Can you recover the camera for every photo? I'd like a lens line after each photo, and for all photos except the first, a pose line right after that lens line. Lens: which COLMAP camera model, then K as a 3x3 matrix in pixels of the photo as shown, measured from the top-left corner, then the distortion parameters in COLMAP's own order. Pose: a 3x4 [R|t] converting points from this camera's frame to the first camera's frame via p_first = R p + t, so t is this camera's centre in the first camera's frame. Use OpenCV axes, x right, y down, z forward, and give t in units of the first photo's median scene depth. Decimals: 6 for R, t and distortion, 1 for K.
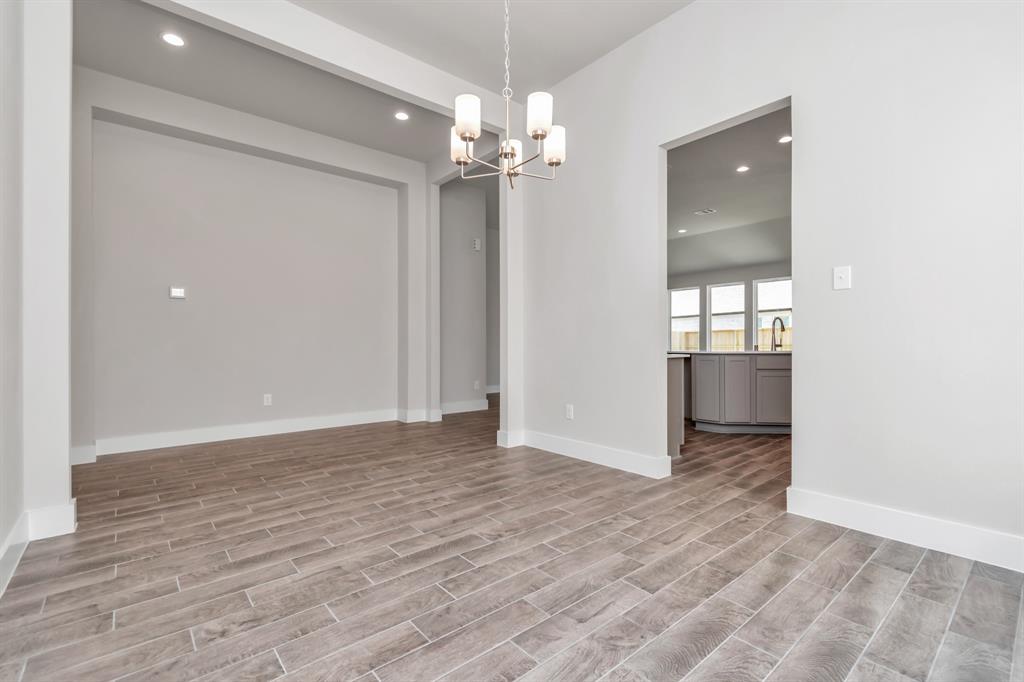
lens RADIAL K [[448.9, 0, 513.1], [0, 448.9, 341.3], [0, 0, 1]] dist [0.013364, 0.000387]
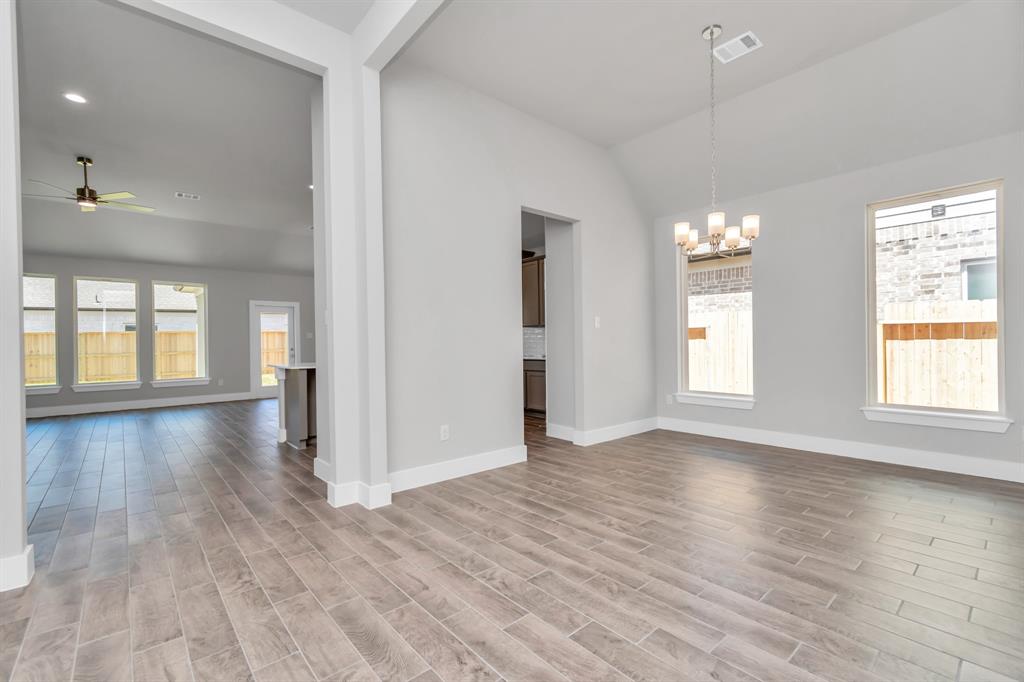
lens RADIAL K [[448.9, 0, 513.8], [0, 448.9, 342.2], [0, 0, 1]] dist [0.013364, 0.000387]
pose [[-0.015856, 0.005722, 0.999858, -1.080743], [-0.000918, 0.999983, -0.005737, -0.031461], [-0.999874, -0.001009, -0.015850, 1.164185]]
